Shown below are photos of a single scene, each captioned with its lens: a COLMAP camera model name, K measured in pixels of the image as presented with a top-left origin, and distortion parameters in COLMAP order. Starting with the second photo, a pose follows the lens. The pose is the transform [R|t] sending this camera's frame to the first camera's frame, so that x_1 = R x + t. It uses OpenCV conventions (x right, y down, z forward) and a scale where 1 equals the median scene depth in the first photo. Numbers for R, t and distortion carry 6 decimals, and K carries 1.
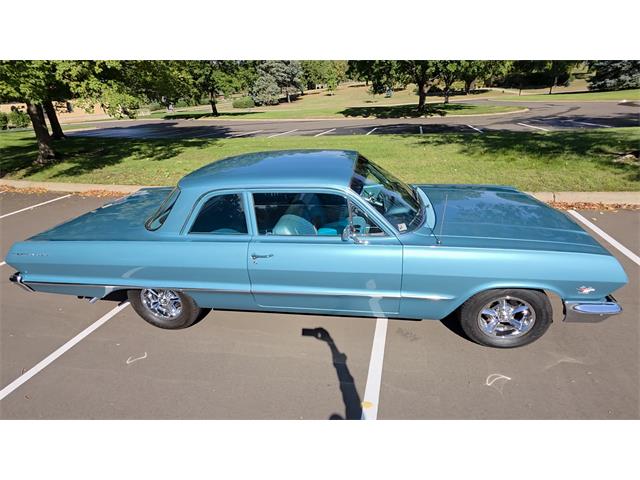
lens RADIAL K [[317.9, 0, 320.0], [0, 317.9, 240.0], [0, 0, 1]] dist [-0.001289, -0.001315]
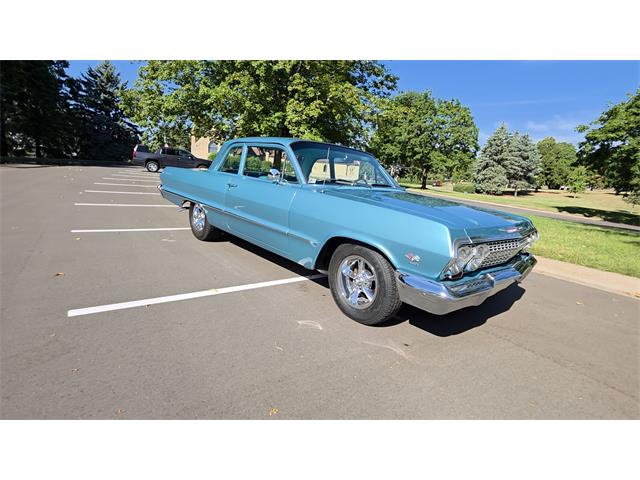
lens RADIAL K [[317.9, 0, 320.0], [0, 317.9, 240.0], [0, 0, 1]] dist [-0.001289, -0.001315]
pose [[0.777812, 0.265889, -0.569484, 0.074491], [-0.390650, 0.914340, -0.106656, 0.020377], [0.492343, 0.305427, 0.815053, 0.008678]]
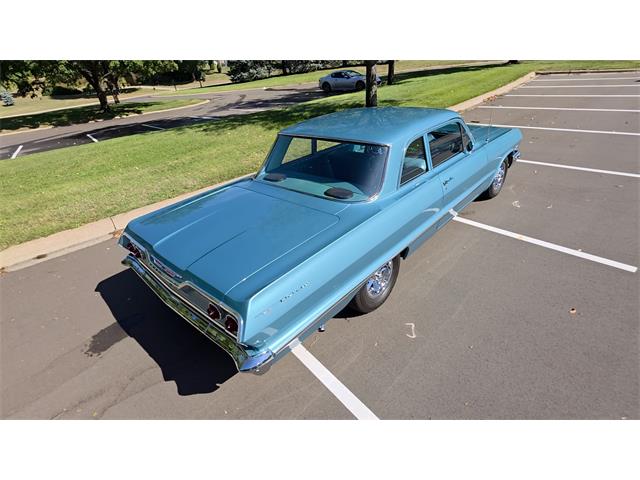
lens RADIAL K [[319.9, 0, 322.0], [0, 319.9, 241.5], [0, 0, 1]] dist [0.002685, -0.001081]
pose [[0.564829, -0.399071, 0.722295, -0.109613], [0.397785, 0.898553, 0.185390, -0.012242], [-0.723005, 0.182605, 0.666273, 0.042696]]
